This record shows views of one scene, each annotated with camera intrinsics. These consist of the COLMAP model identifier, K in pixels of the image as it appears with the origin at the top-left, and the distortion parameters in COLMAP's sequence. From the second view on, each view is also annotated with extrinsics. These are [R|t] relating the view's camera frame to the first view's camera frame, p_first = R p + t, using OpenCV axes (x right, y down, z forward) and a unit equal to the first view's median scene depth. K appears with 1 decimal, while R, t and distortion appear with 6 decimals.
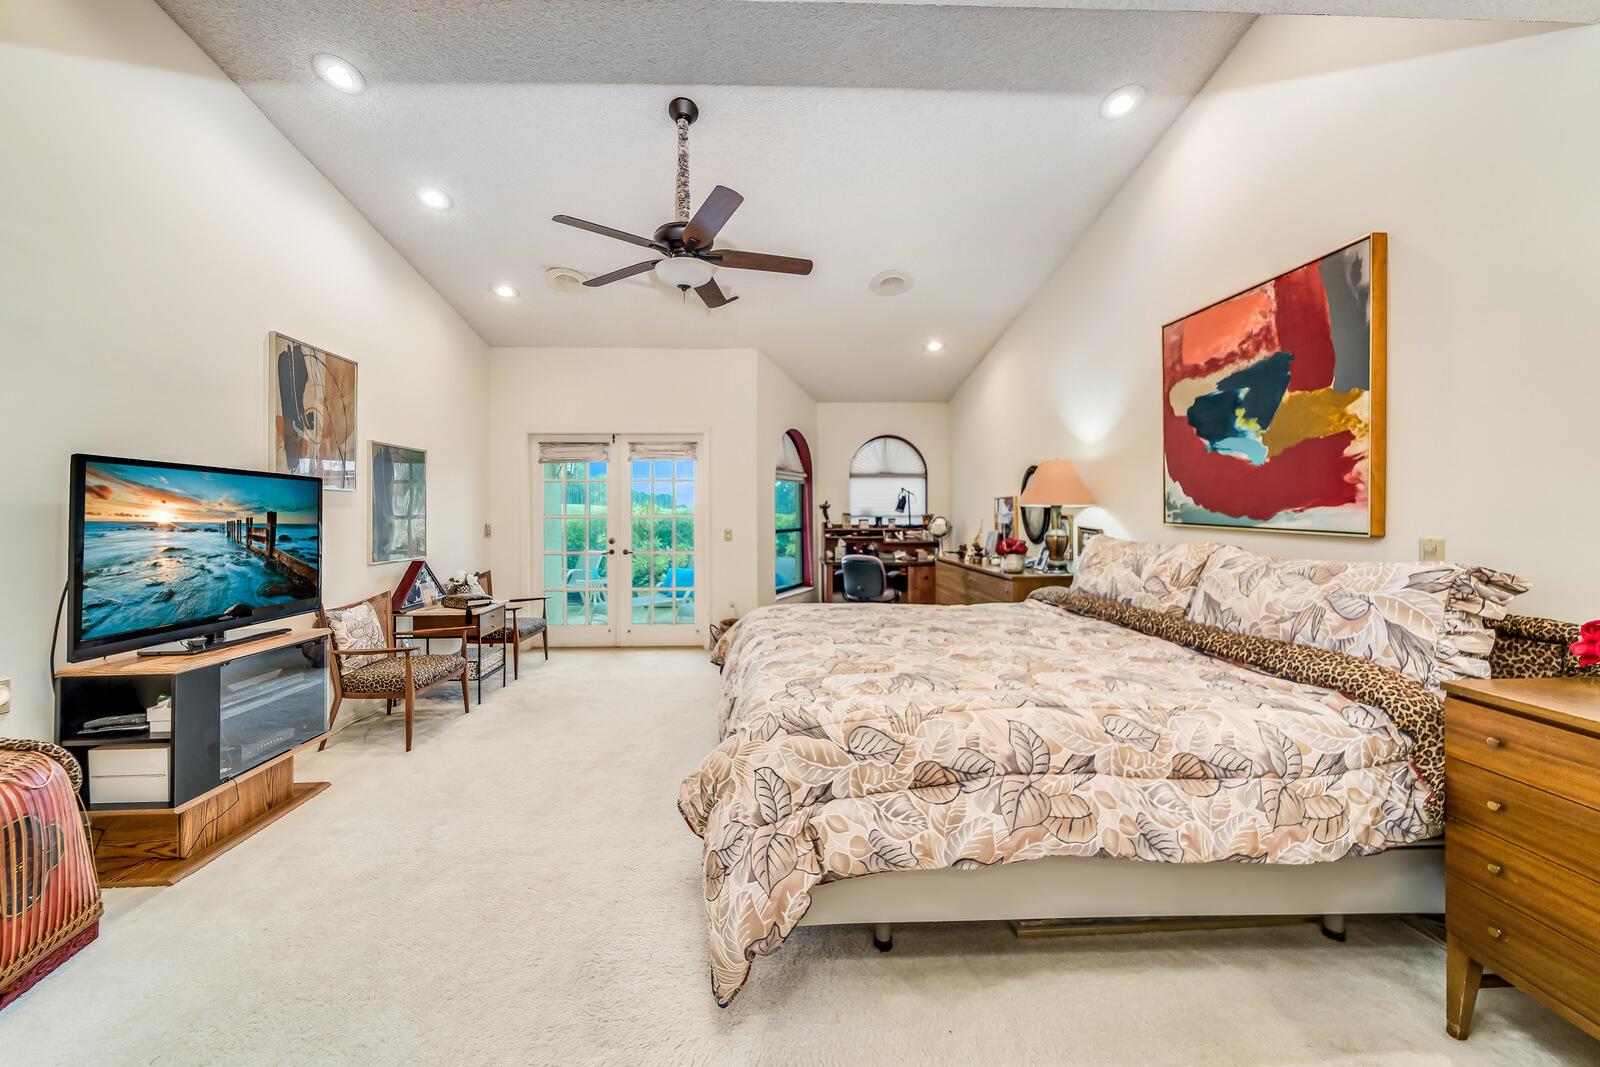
lens RADIAL K [[561.0, 0, 757.8], [0, 561.0, 509.0], [0, 0, 1]] dist [-0.006118, -0.001302]
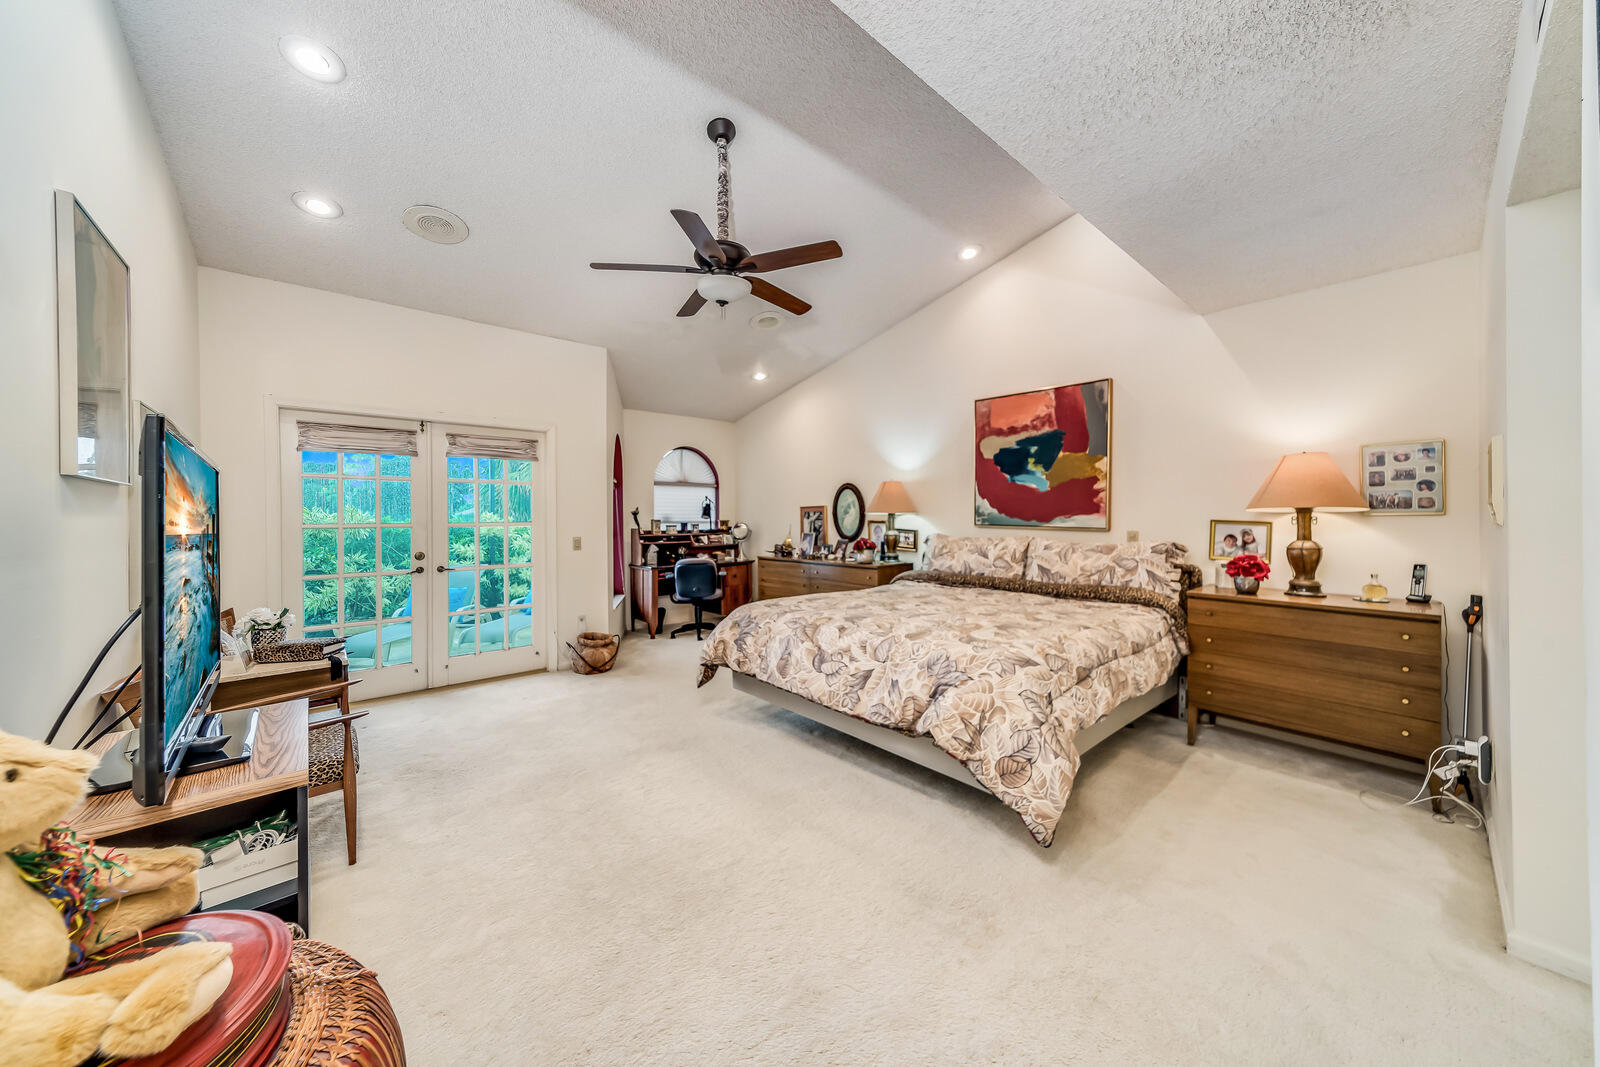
lens RADIAL K [[561.0, 0, 772.7], [0, 561.0, 517.3], [0, 0, 1]] dist [-0.006118, -0.001302]
pose [[0.773390, -0.001645, 0.633928, -0.809678], [-0.001075, 0.999992, 0.003906, -0.002424], [-0.633929, -0.003702, 0.773382, 0.154100]]
